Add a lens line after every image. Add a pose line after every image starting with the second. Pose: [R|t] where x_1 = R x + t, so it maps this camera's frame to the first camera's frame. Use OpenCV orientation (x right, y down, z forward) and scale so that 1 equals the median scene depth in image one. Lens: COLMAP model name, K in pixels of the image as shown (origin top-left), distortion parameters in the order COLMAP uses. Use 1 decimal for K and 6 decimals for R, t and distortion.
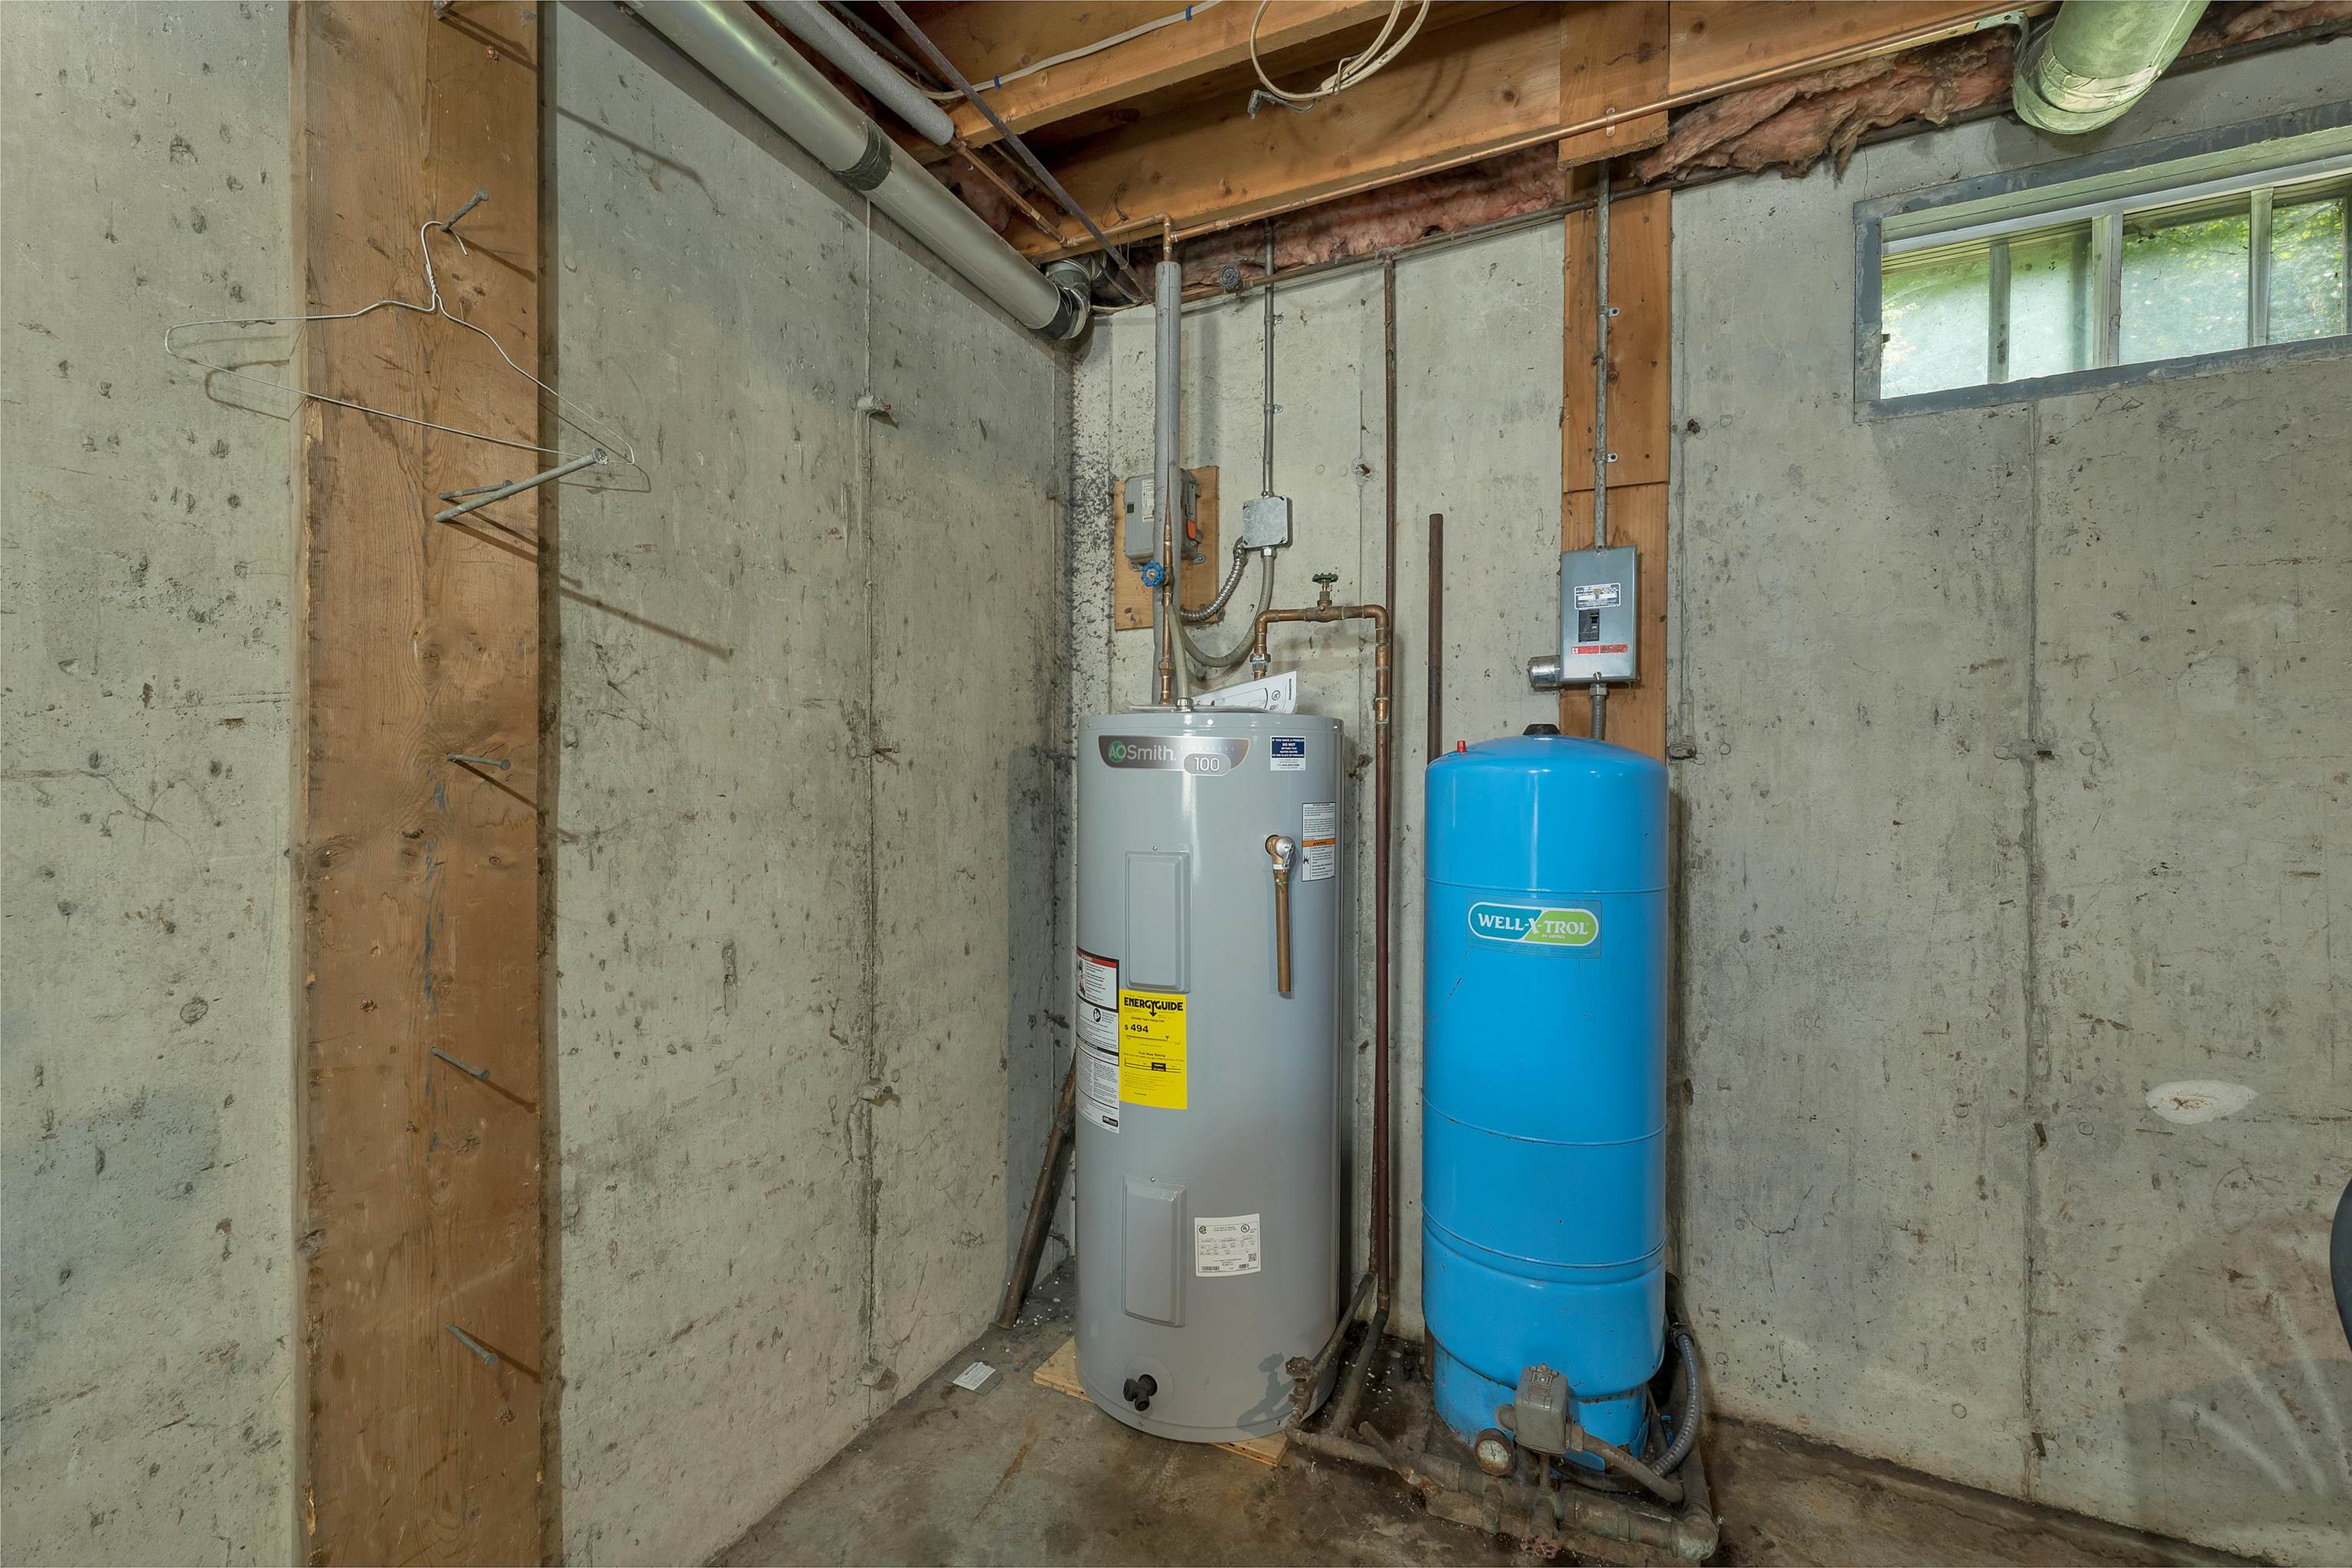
lens RADIAL K [[983.1, 0, 1176.0], [0, 983.1, 784.0], [0, 0, 1]] dist [-0.001520, -0.000163]
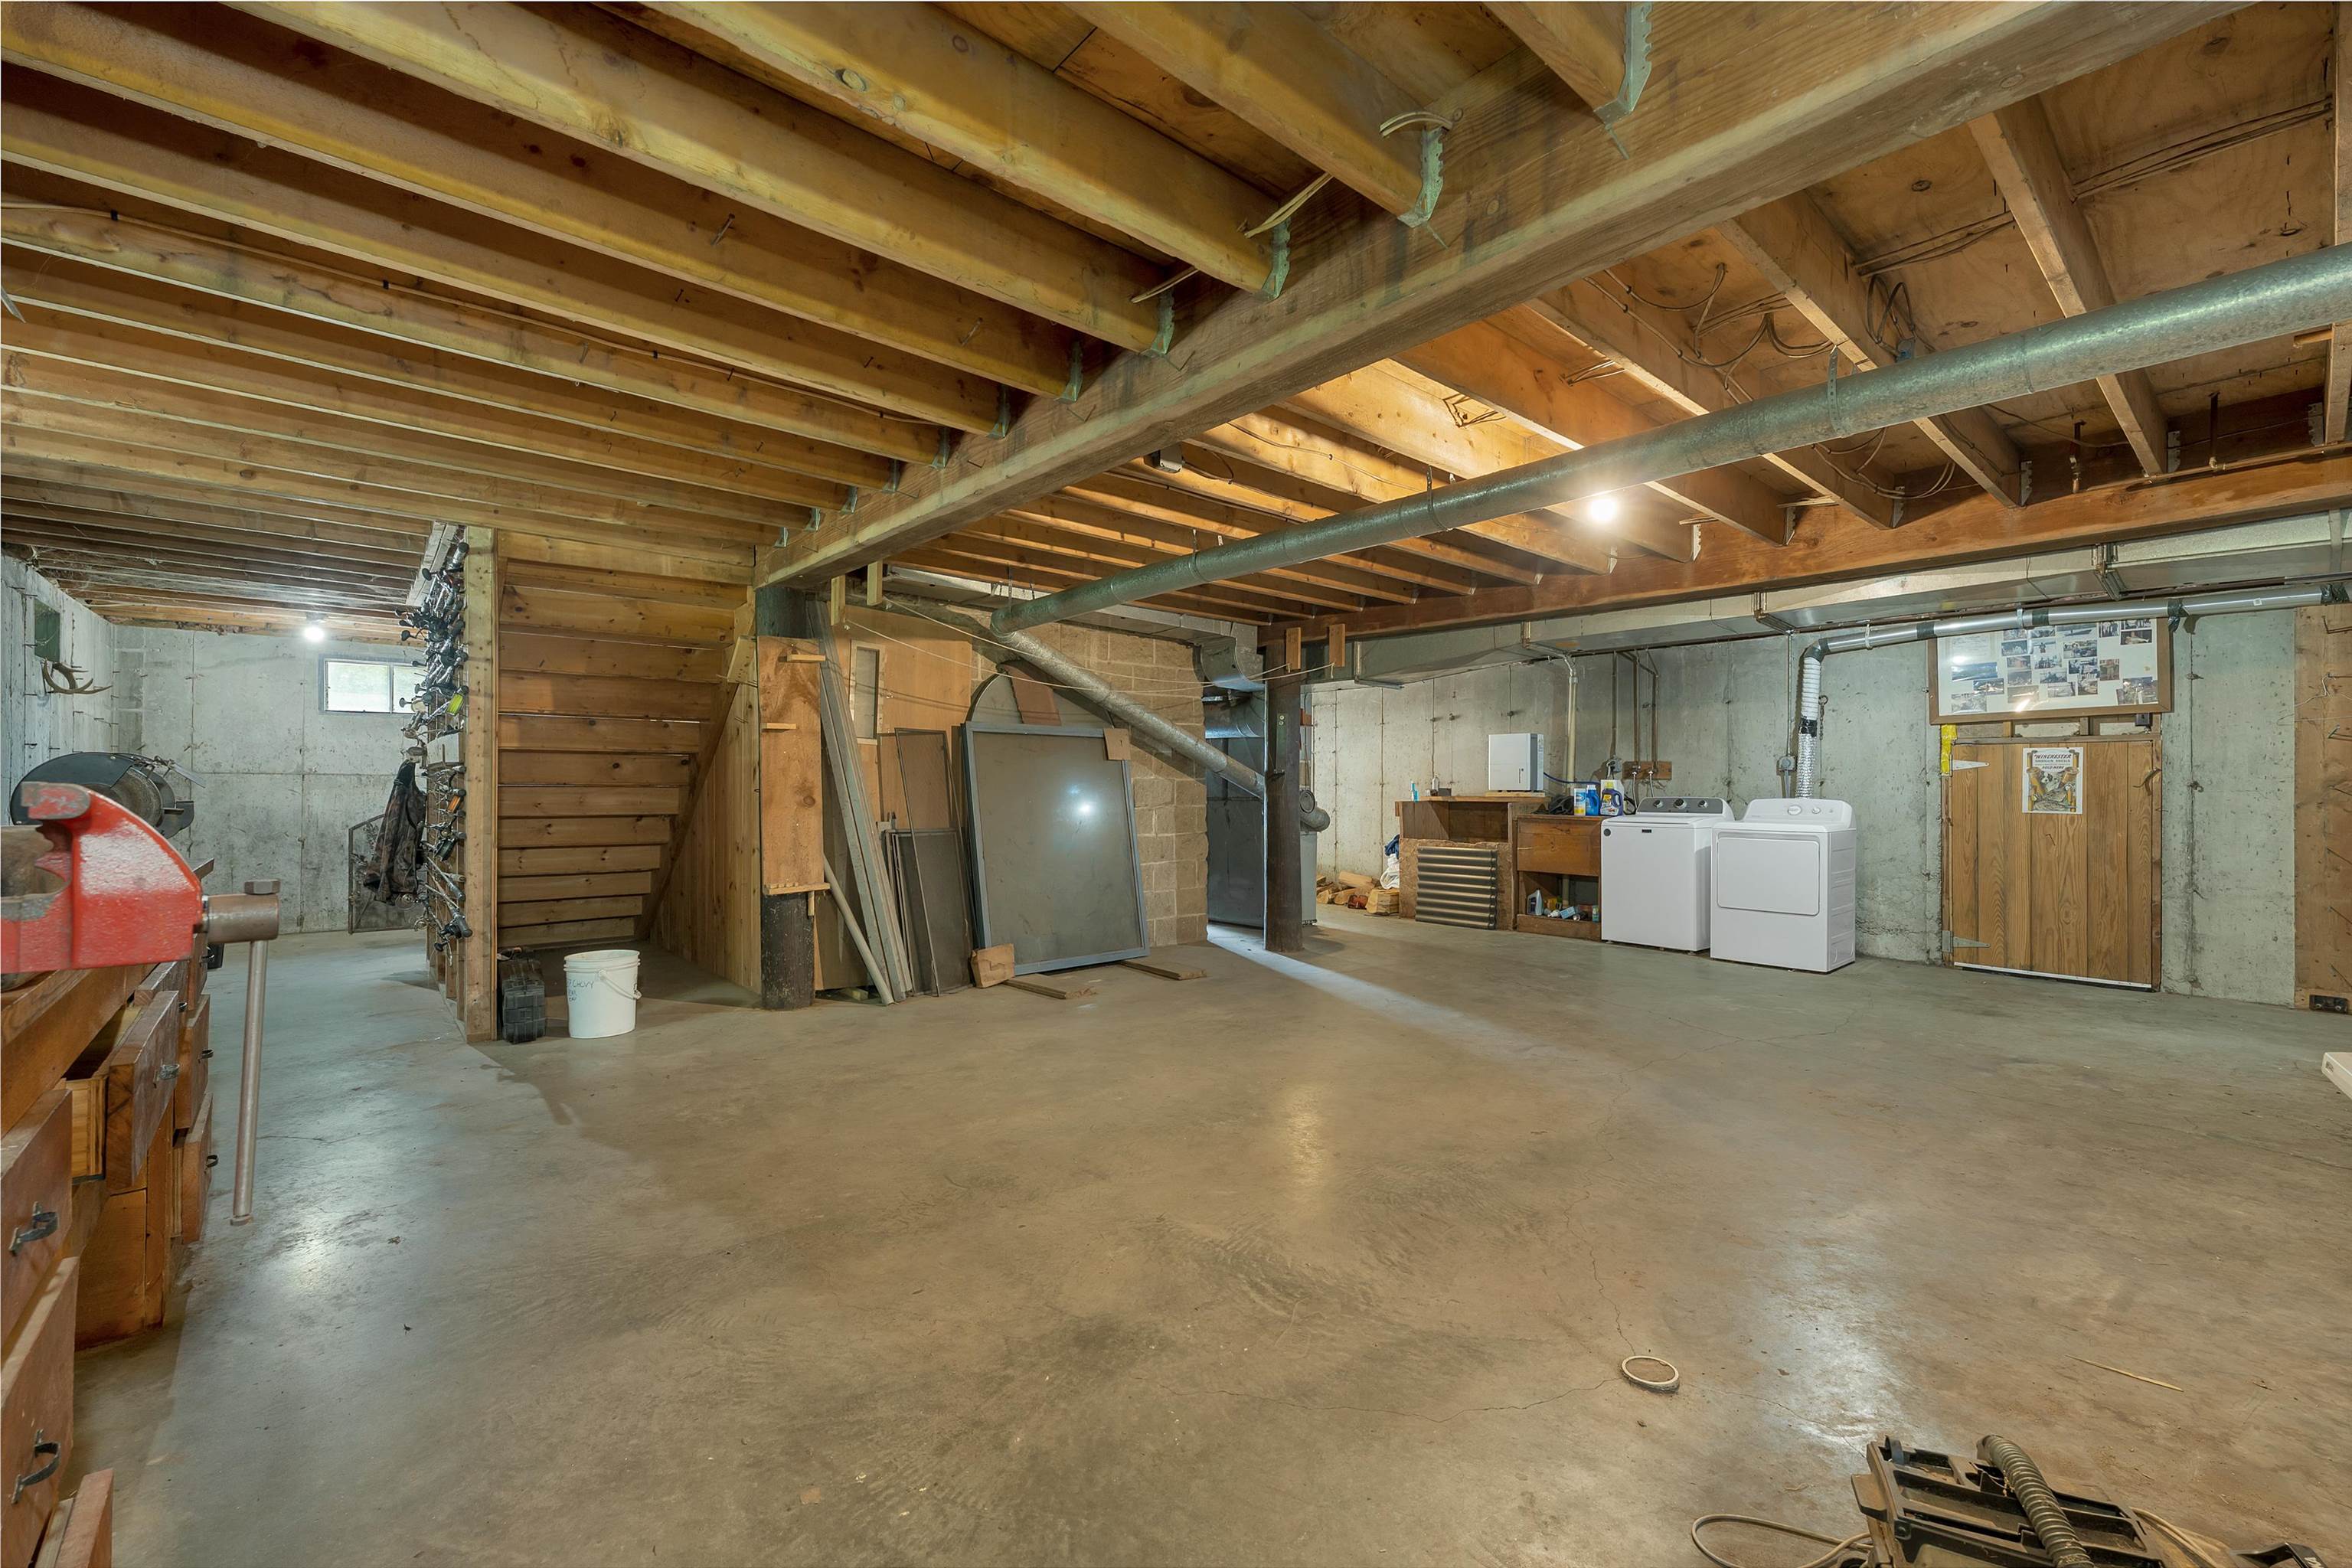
lens RADIAL K [[983.1, 0, 1176.0], [0, 983.1, 784.0], [0, 0, 1]] dist [-0.001520, -0.000163]
pose [[-0.425119, -0.008346, -0.905099, 6.522860], [-0.000363, 0.999959, -0.009050, 0.002736], [0.905137, -0.003519, -0.425105, -2.238173]]
